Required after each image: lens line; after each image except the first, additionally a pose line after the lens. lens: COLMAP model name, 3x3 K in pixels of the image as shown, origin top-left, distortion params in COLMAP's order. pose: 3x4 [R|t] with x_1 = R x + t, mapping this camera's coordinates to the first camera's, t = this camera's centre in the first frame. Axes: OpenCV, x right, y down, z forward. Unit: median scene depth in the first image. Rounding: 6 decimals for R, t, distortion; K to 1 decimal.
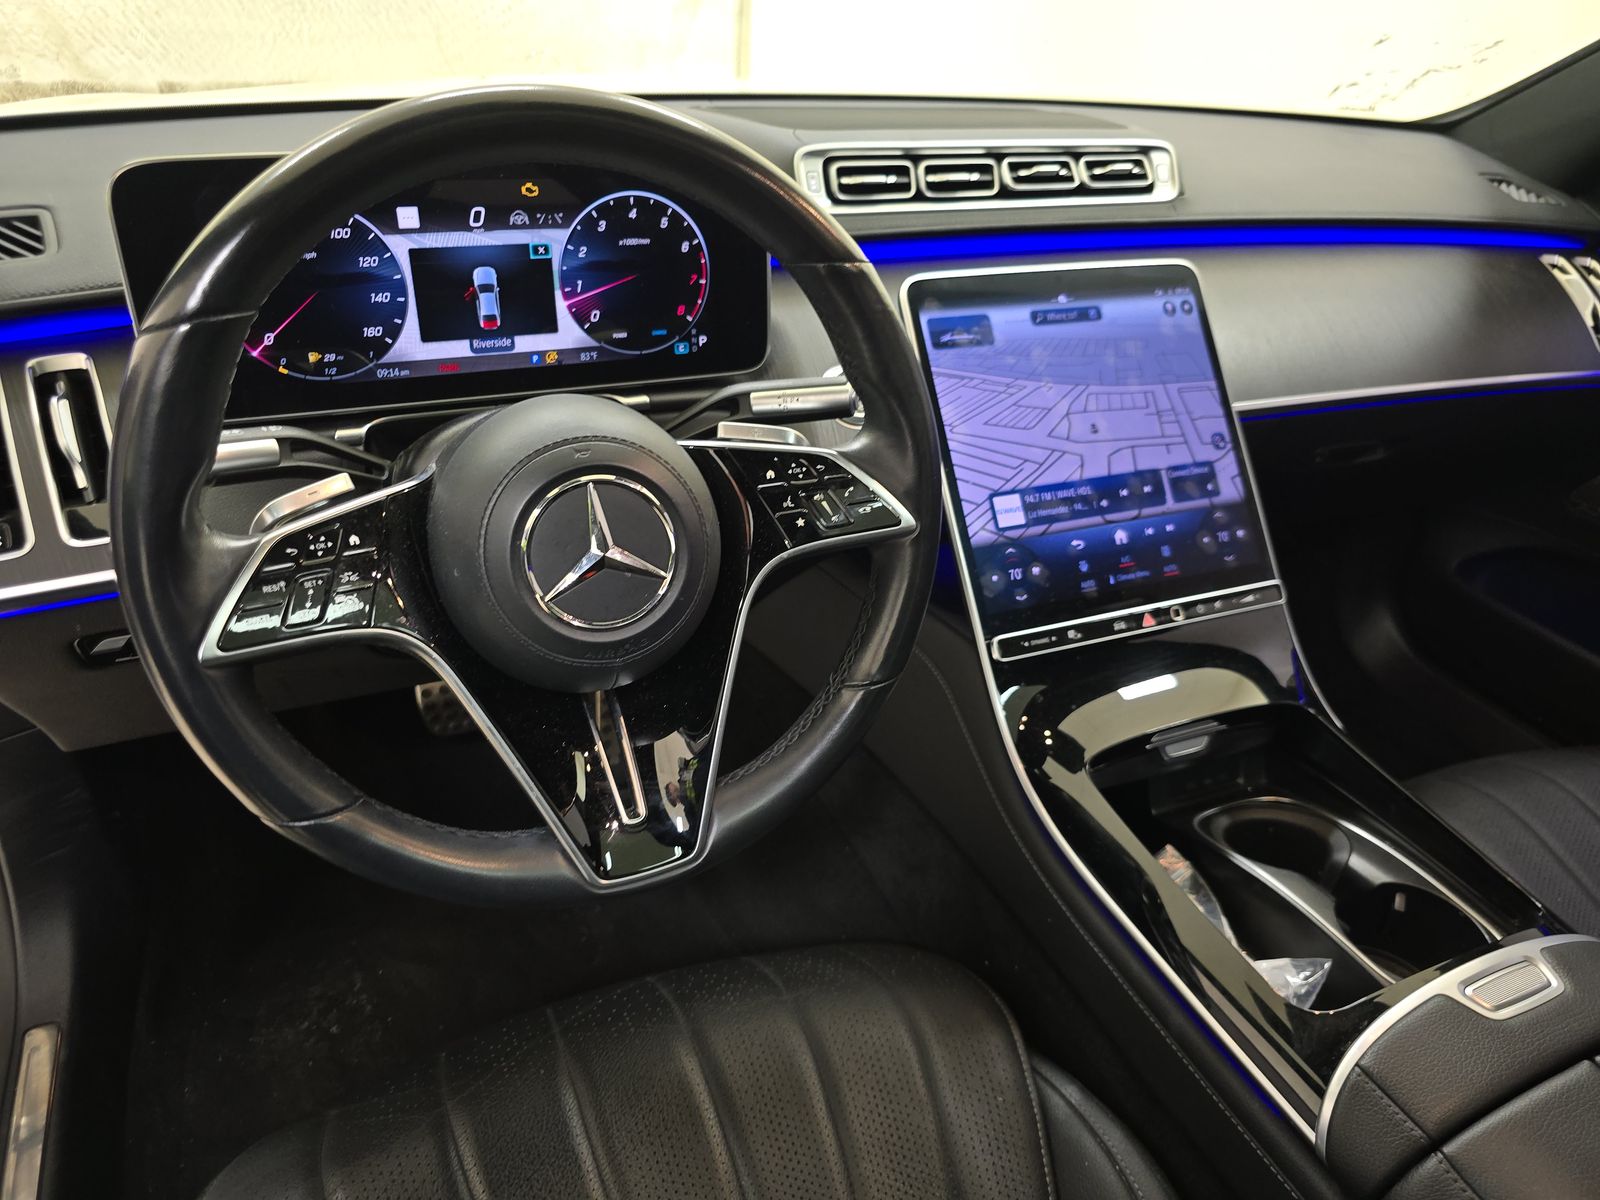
lens RADIAL K [[1050.3, 0, 810.5], [0, 1050.3, 608.6], [0, 0, 1]] dist [0.028337, -0.036843]
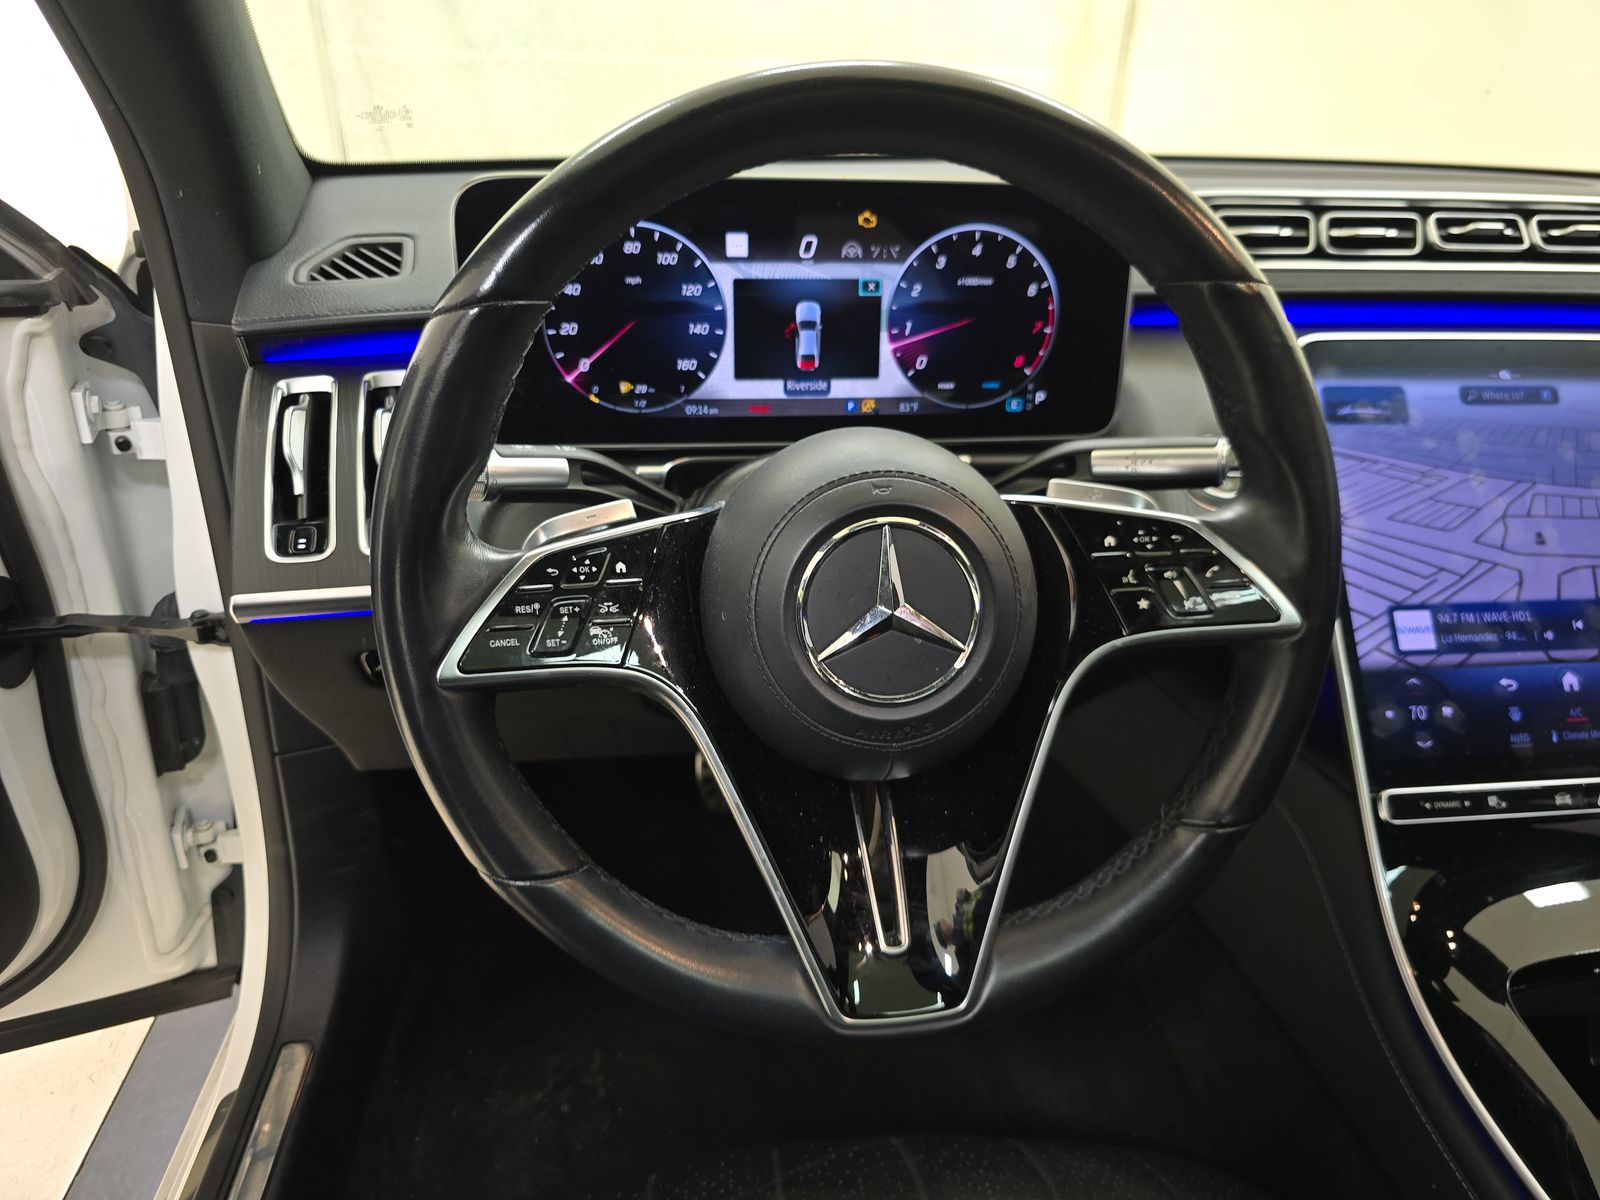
lens RADIAL K [[1050.3, 0, 827.4], [0, 1050.3, 603.9], [0, 0, 1]] dist [0.028337, -0.036843]
pose [[0.956802, 0.097290, -0.273978, -0.018103], [-0.127789, 0.987171, -0.095726, 0.021849], [0.261150, 0.126602, 0.956960, 0.166289]]
